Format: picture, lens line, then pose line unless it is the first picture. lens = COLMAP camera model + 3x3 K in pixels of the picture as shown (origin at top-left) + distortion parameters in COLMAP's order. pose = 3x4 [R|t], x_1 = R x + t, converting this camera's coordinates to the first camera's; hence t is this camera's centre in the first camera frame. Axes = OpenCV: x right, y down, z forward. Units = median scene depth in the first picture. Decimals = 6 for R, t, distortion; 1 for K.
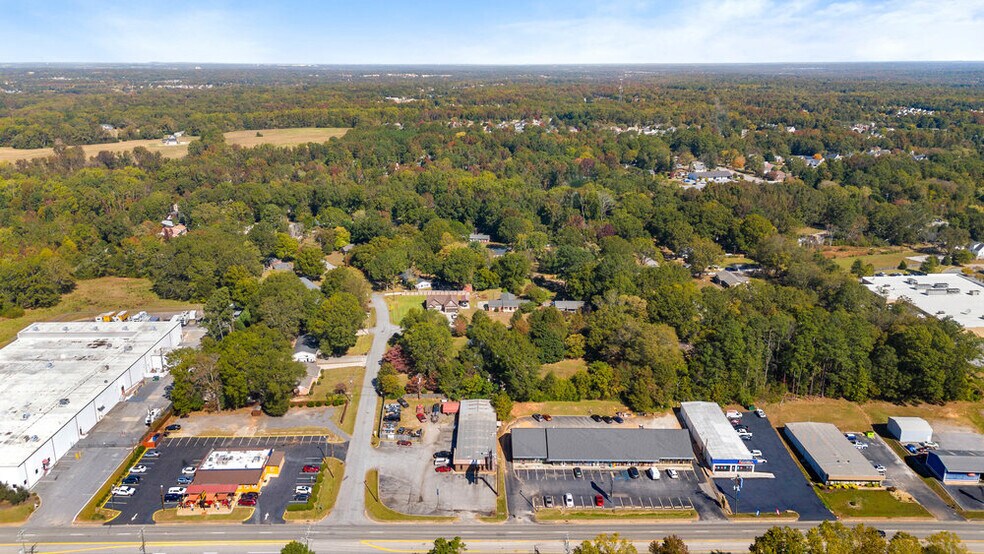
lens RADIAL K [[697.1, 0, 492.0], [0, 697.1, 277.0], [0, 0, 1]] dist [0.073358, -0.060853]
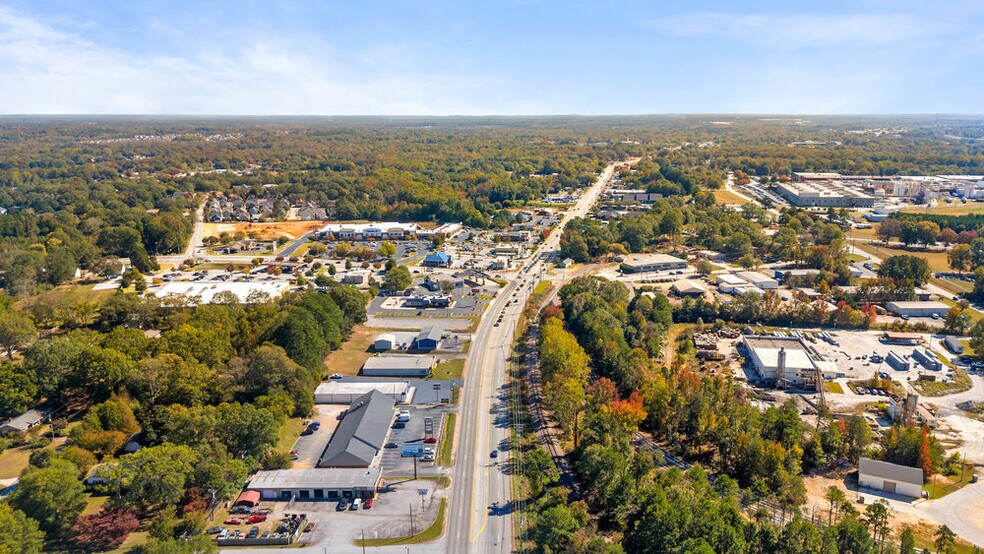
lens RADIAL K [[697.1, 0, 492.0], [0, 697.1, 277.0], [0, 0, 1]] dist [0.073358, -0.060853]
pose [[0.016992, -0.226786, 0.973796, -0.978644], [0.285302, 0.934546, 0.212667, -0.204105], [-0.958287, 0.274212, 0.080583, 0.633694]]
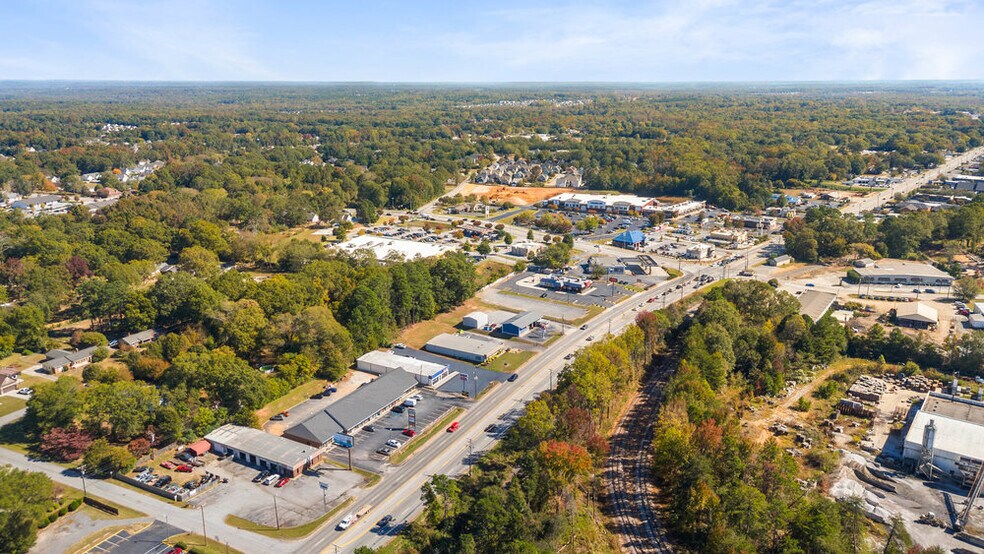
lens RADIAL K [[697.1, 0, 492.0], [0, 697.1, 277.0], [0, 0, 1]] dist [0.073358, -0.060853]
pose [[0.487483, -0.235646, 0.840733, -0.685266], [0.246833, 0.960808, 0.126180, -0.061249], [-0.837517, 0.146010, 0.526542, 0.168476]]
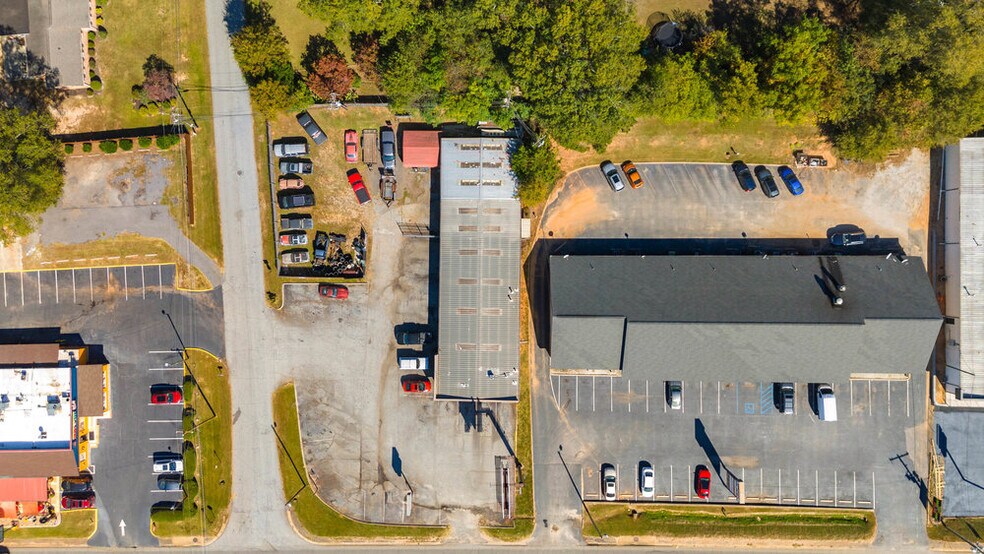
lens RADIAL K [[697.1, 0, 492.0], [0, 697.1, 277.0], [0, 0, 1]] dist [0.073358, -0.060853]
pose [[0.998913, 0.013757, -0.044527, 0.009140], [0.038021, 0.311918, 0.949348, -0.239255], [0.026949, -0.950009, 0.311056, 0.891541]]
